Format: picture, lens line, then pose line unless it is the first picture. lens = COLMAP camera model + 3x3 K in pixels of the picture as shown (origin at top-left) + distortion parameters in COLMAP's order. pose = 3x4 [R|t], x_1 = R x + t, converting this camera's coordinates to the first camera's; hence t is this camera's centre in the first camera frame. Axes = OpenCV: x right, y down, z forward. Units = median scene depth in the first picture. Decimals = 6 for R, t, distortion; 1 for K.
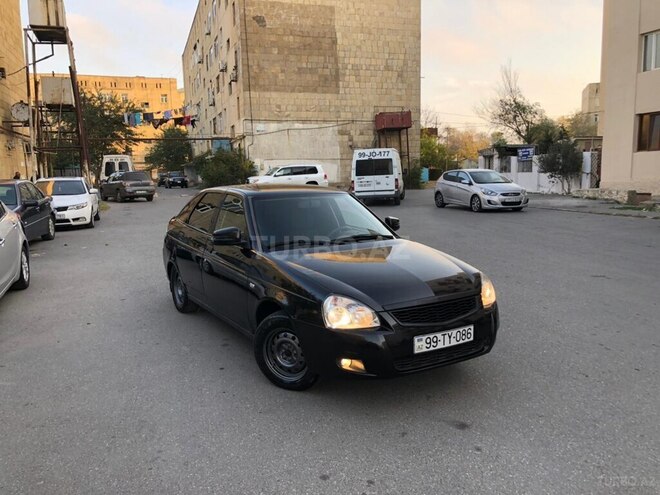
lens RADIAL K [[536.5, 0, 332.3], [0, 536.5, 250.1], [0, 0, 1]] dist [0.017681, -0.004831]
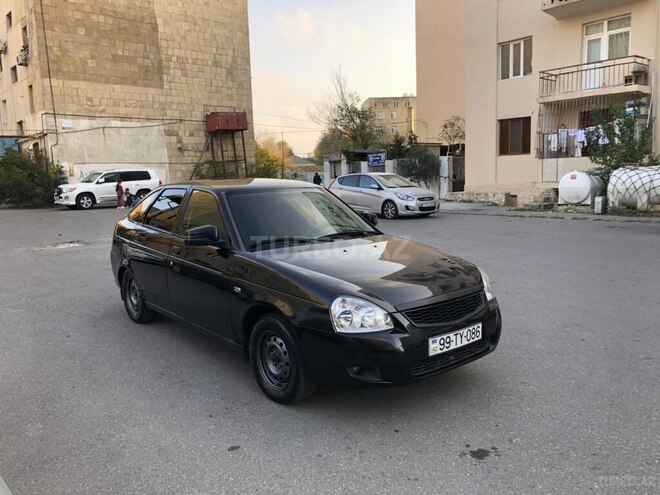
lens RADIAL K [[536.5, 0, 332.3], [0, 536.5, 250.1], [0, 0, 1]] dist [0.017681, -0.004831]
pose [[0.921865, -0.057487, 0.383222, -0.087069], [0.063019, 0.998011, -0.001885, -0.011280], [-0.382352, 0.025888, 0.923654, 0.099500]]
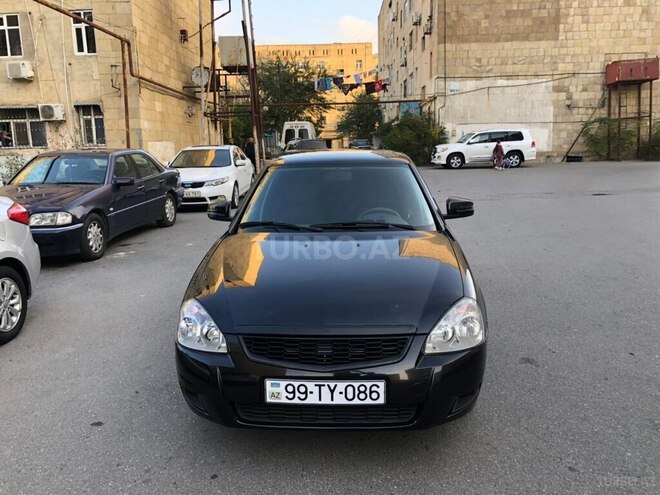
lens RADIAL K [[540.5, 0, 327.5], [0, 540.5, 244.1], [0, 0, 1]] dist [0.008618, 0.005784]
pose [[0.936639, 0.065464, -0.344125, -0.011524], [-0.049284, 0.997238, 0.055567, -0.016386], [0.346812, -0.035086, 0.937278, 0.116194]]
